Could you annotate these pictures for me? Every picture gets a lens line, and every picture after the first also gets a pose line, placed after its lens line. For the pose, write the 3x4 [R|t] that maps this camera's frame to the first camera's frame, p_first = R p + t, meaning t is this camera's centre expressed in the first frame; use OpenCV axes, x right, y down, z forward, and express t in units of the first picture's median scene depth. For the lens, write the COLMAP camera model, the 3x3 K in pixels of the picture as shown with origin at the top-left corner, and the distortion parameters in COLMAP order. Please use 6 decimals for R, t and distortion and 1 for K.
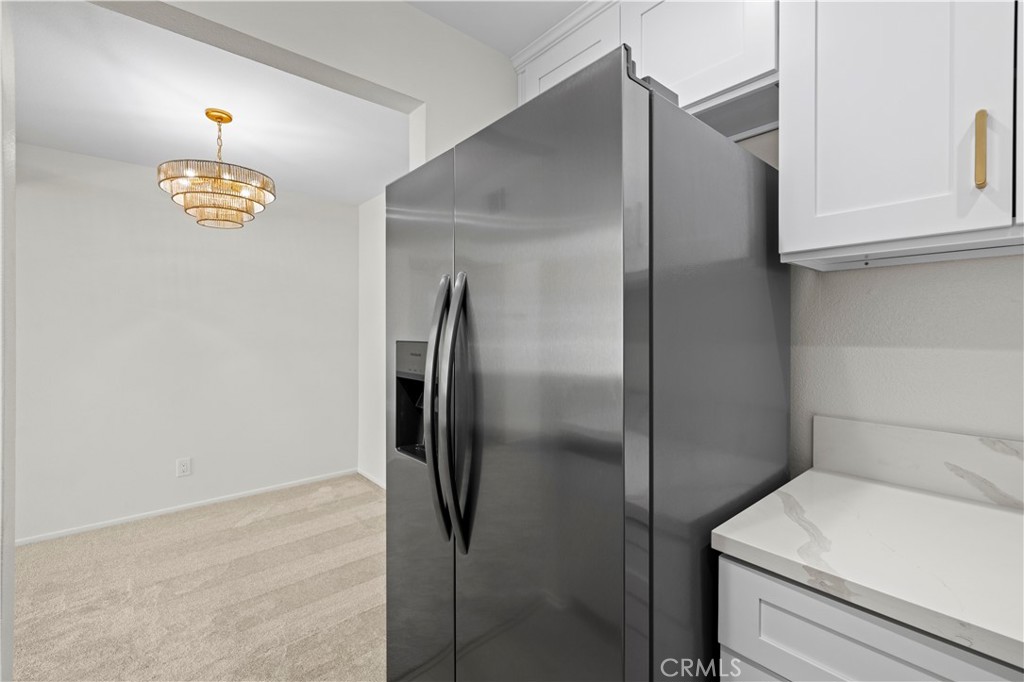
lens RADIAL K [[437.4, 0, 509.7], [0, 437.4, 337.2], [0, 0, 1]] dist [0.005188, 0.000009]
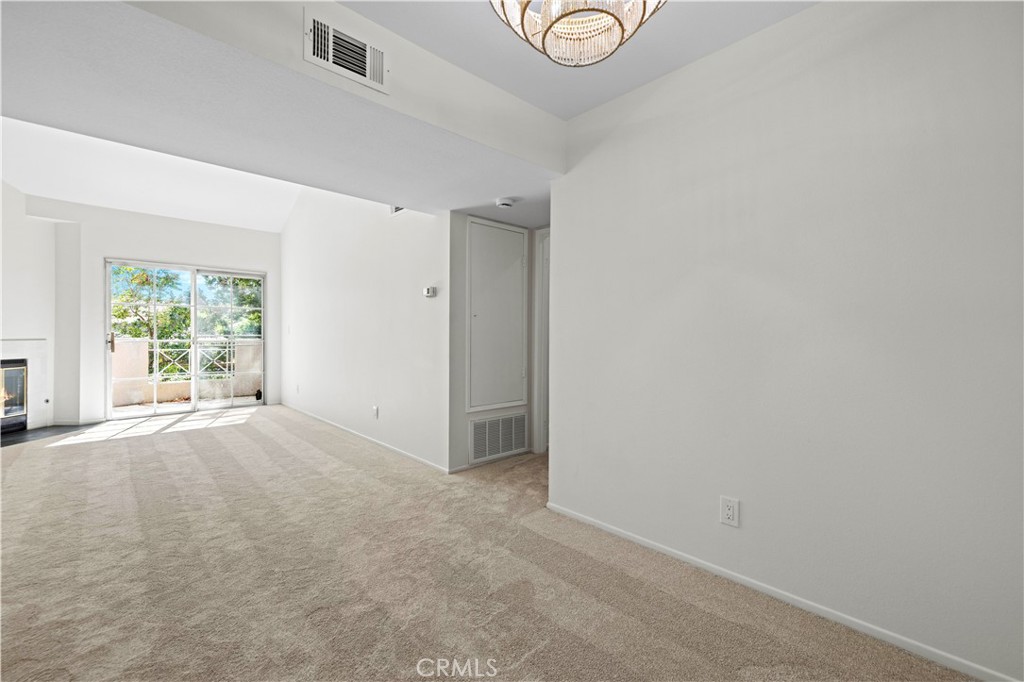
lens RADIAL K [[434.4, 0, 509.7], [0, 434.4, 337.3], [0, 0, 1]] dist [0.002901, 0.000111]
pose [[0.038708, 0.004281, -0.999241, -0.186252], [-0.020397, 0.999786, 0.003494, 0.071983], [0.999042, 0.020247, 0.038787, 0.932436]]
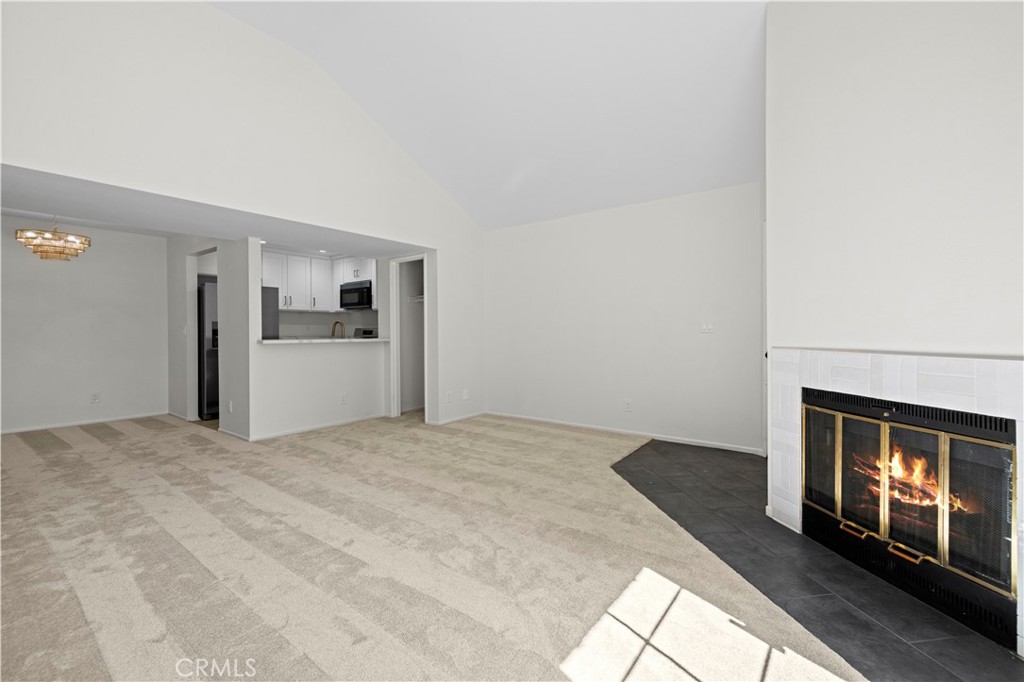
lens RADIAL K [[437.4, 0, 509.7], [0, 437.4, 337.2], [0, 0, 1]] dist [0.005188, 0.000009]
pose [[-0.213802, -0.014439, 0.976770, -2.967790], [0.018302, 0.999656, 0.018783, 0.083617], [-0.976705, 0.021893, -0.213465, -0.512413]]
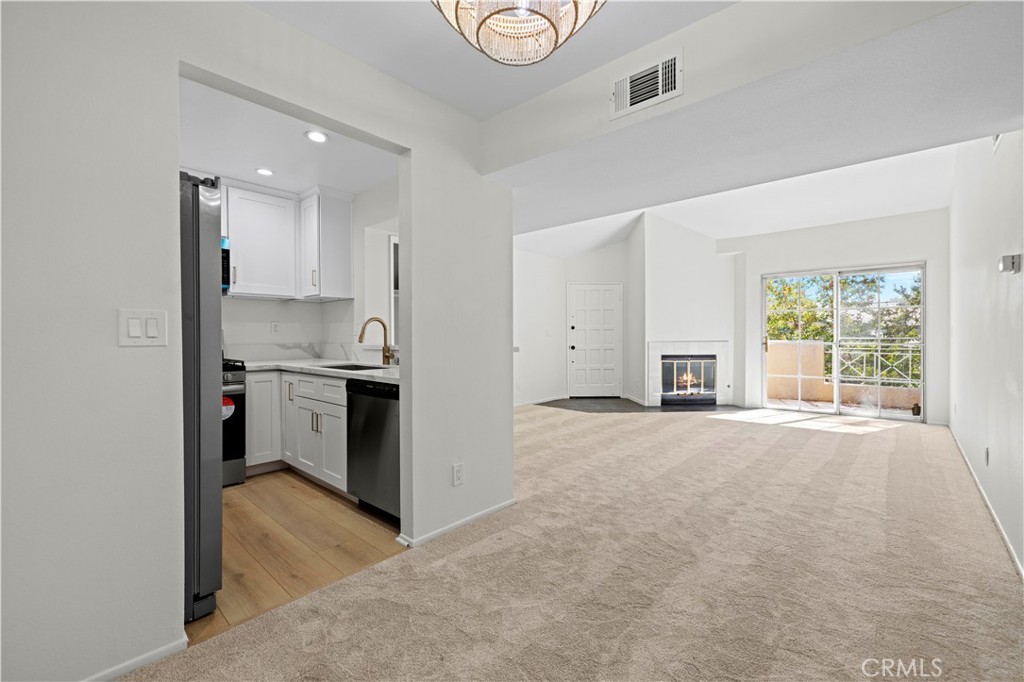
lens RADIAL K [[437.4, 0, 509.7], [0, 437.4, 337.2], [0, 0, 1]] dist [0.005188, 0.000009]
pose [[-0.991798, -0.000067, -0.127815, -0.603897], [-0.002318, 0.999845, 0.017462, 0.060359], [0.127794, 0.017616, -0.991644, 1.514024]]
